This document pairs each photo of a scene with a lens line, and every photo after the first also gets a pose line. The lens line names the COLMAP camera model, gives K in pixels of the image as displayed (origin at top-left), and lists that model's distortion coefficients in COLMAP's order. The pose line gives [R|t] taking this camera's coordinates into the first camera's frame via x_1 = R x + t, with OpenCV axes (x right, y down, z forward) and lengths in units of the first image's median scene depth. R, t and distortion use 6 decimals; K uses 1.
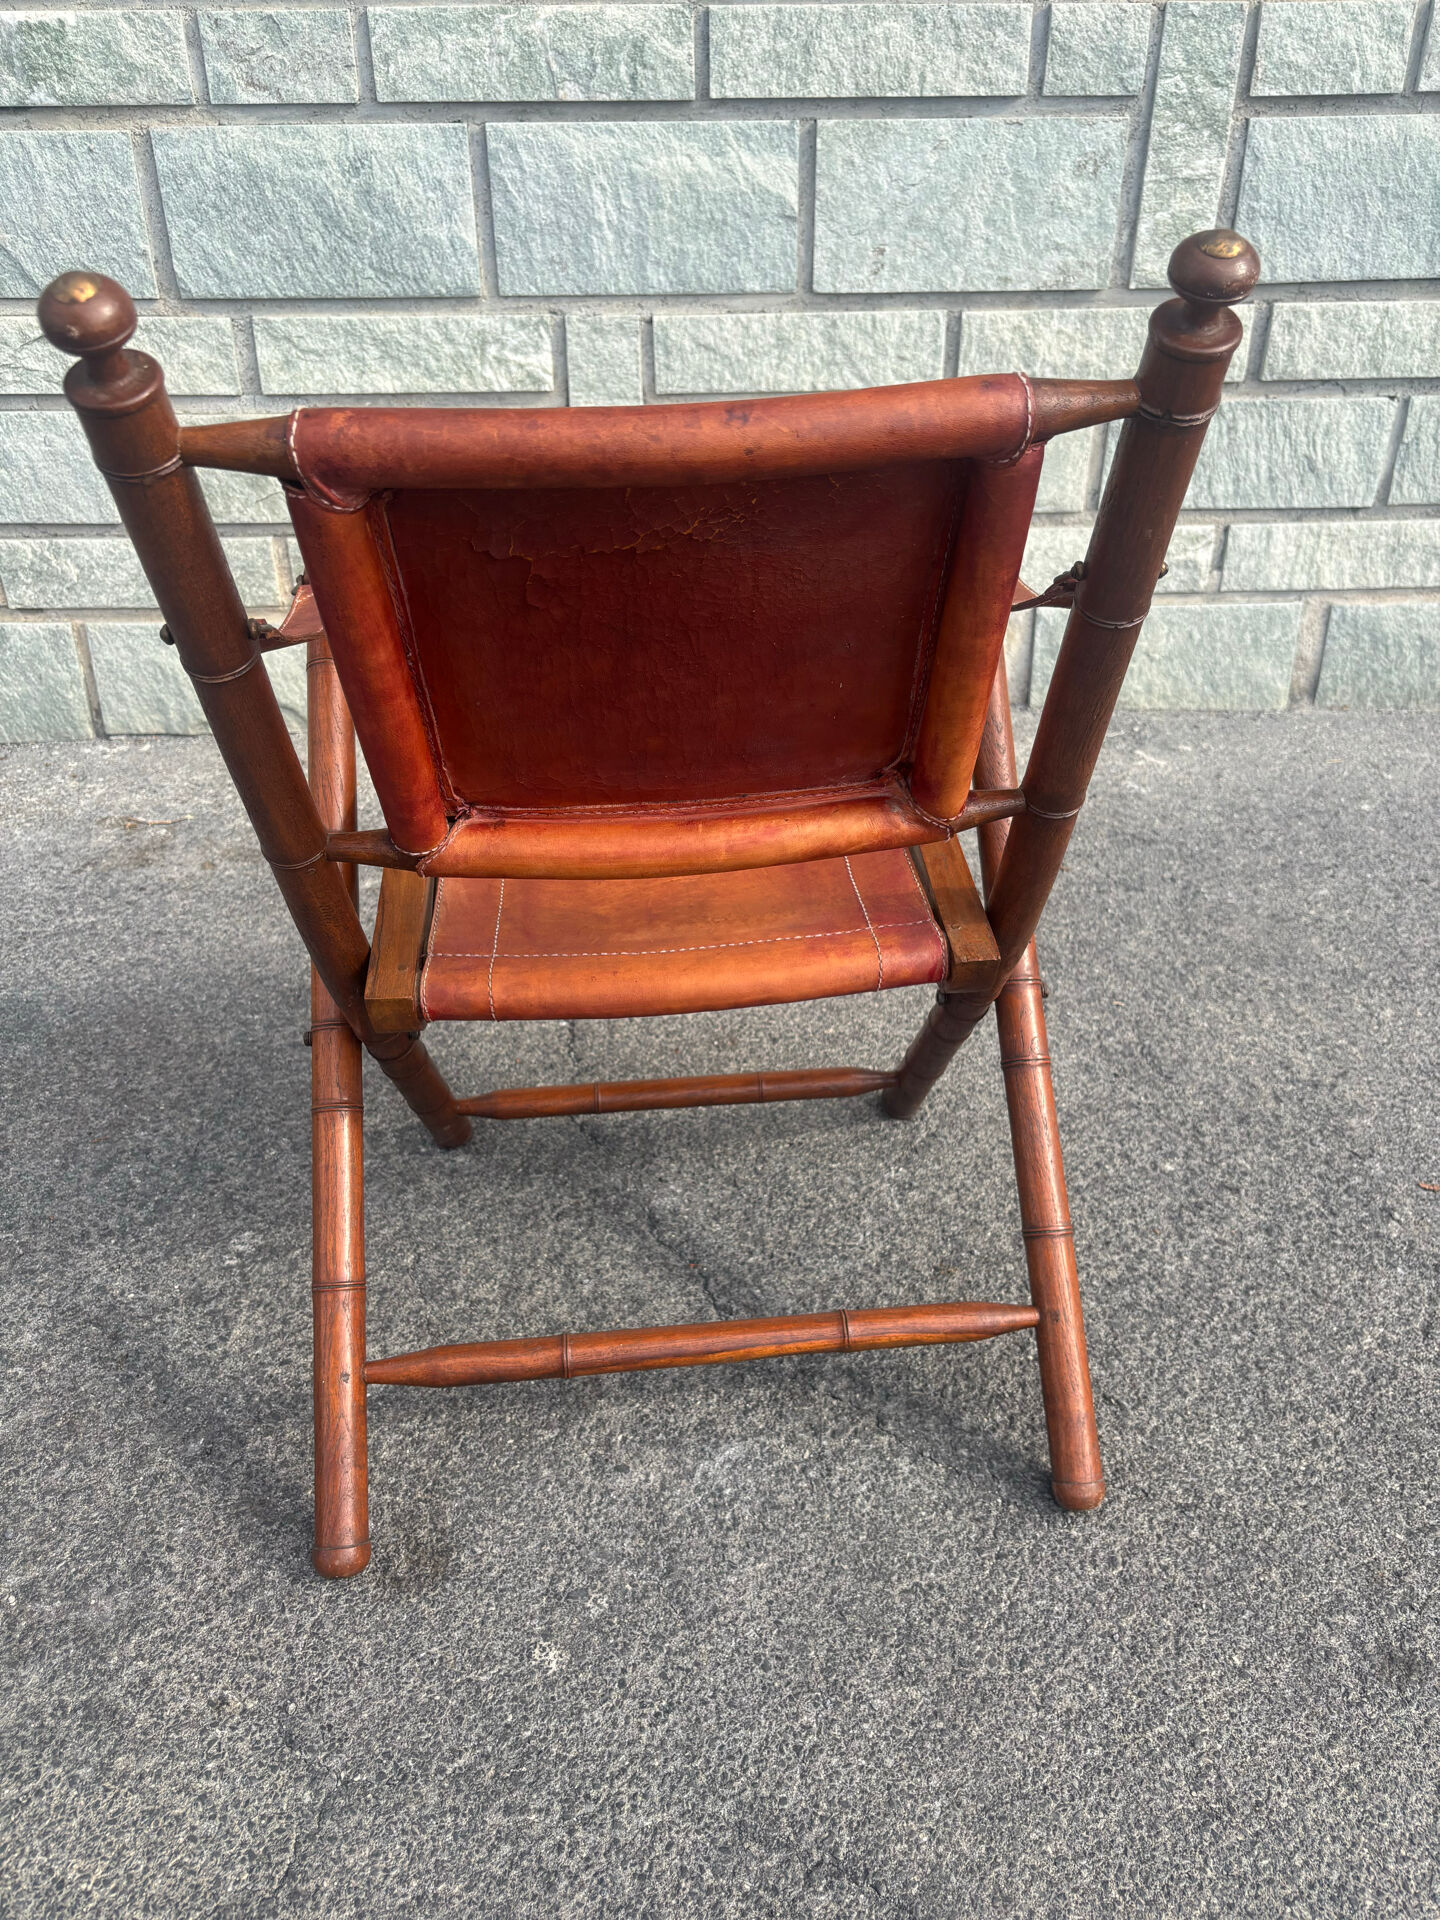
lens RADIAL K [[1476.1, 0, 732.9], [0, 1476.1, 948.0], [0, 0, 1]] dist [0.042849, -0.057959]
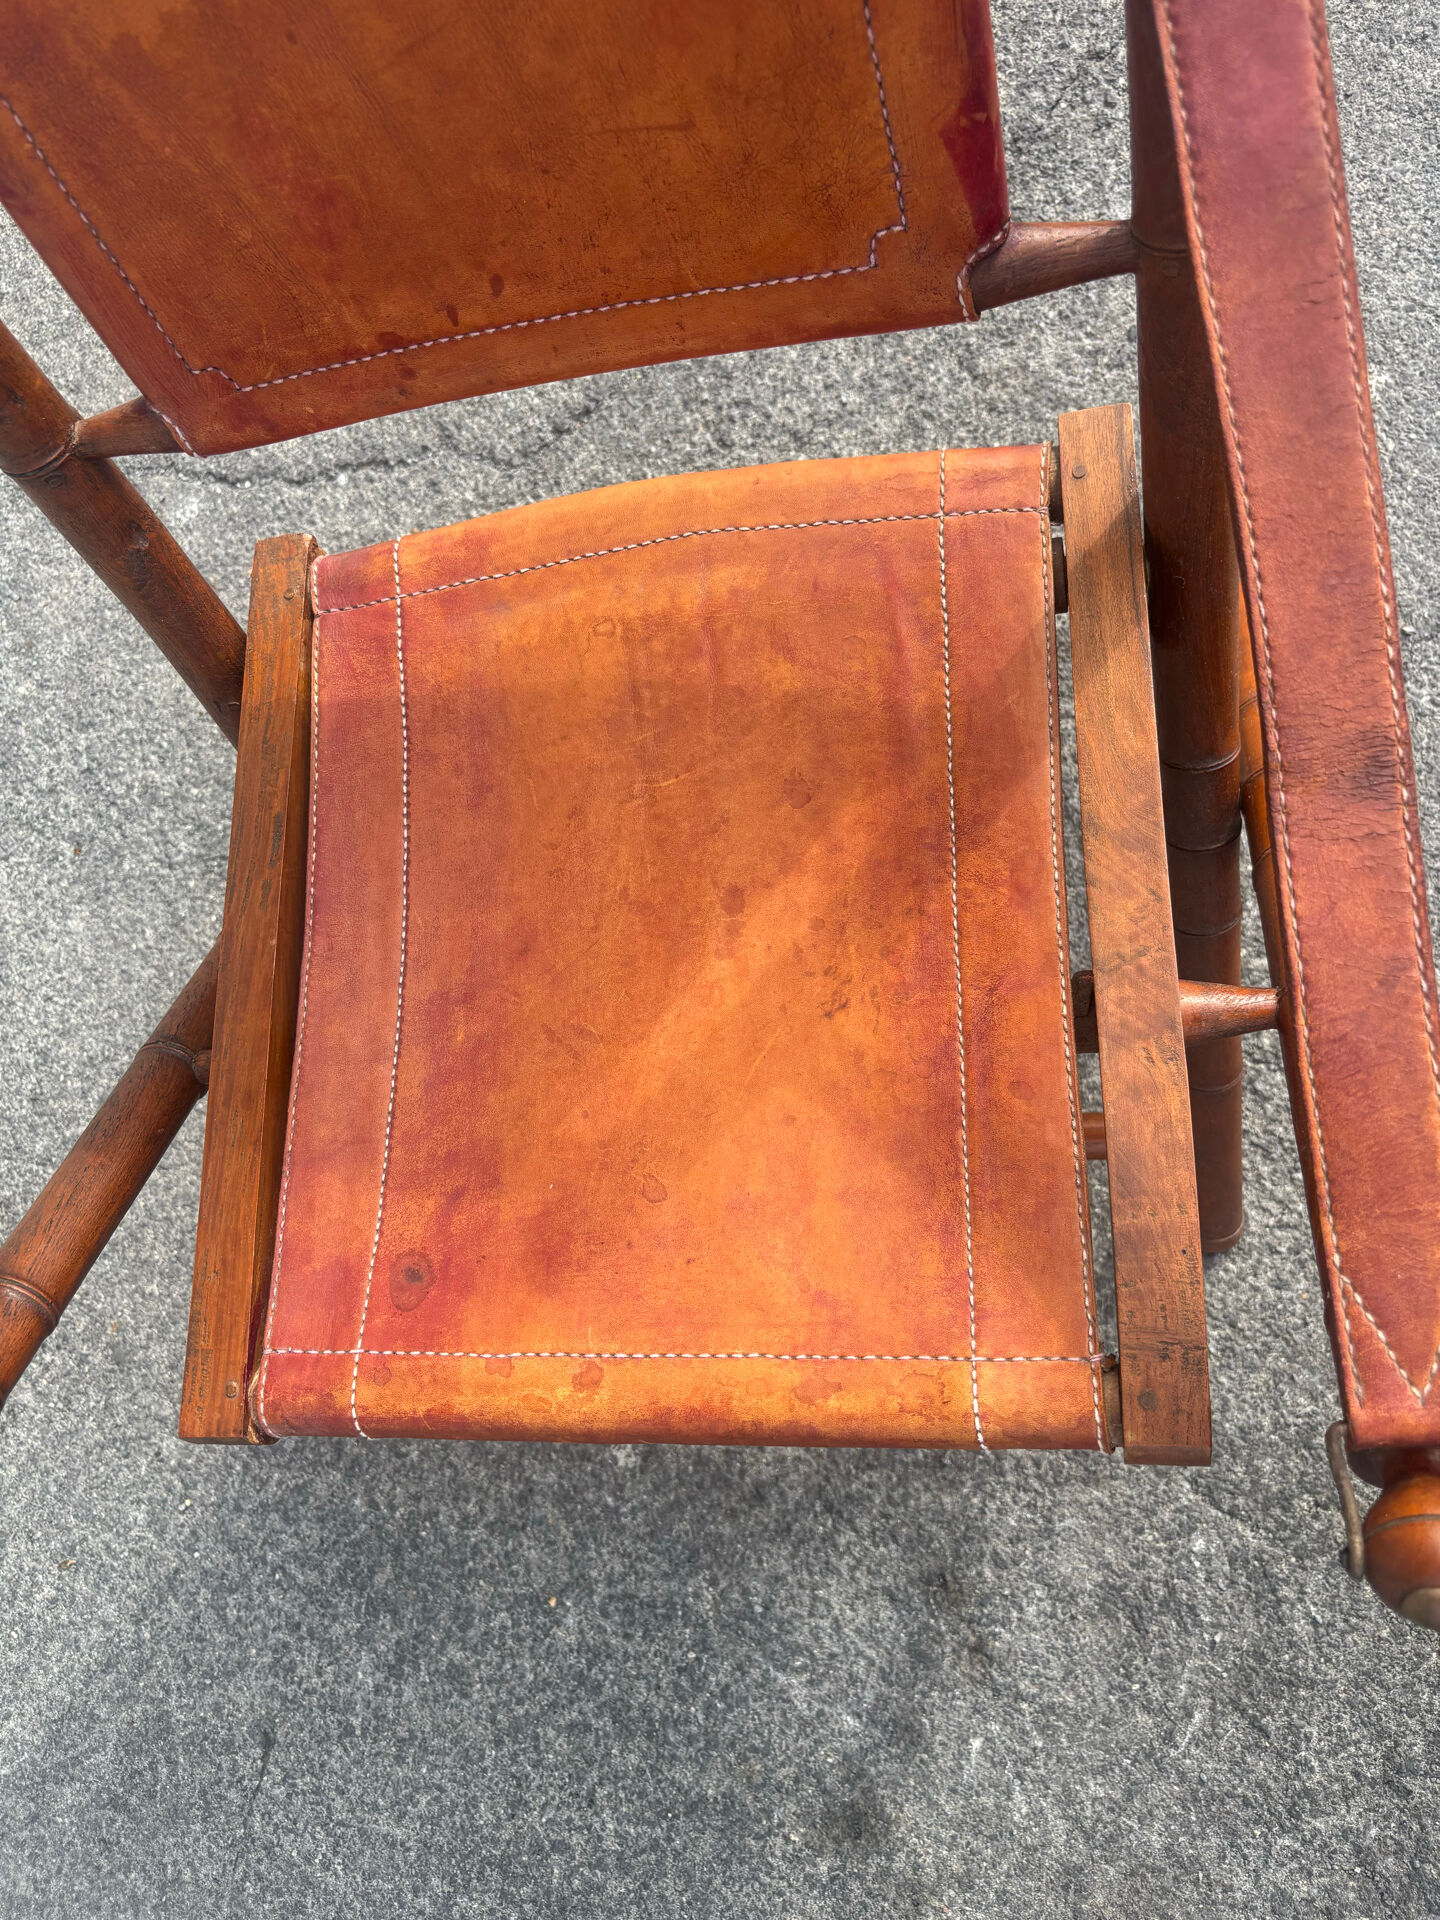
lens RADIAL K [[1462.1, 0, 722.1], [0, 1462.1, 945.9], [0, 0, 1]] dist [0.036245, -0.056147]
pose [[0.107930, -0.992687, 0.054080, -0.310080], [0.725214, 0.115824, 0.678712, -0.235331], [-0.680012, -0.034034, 0.732411, 0.298989]]
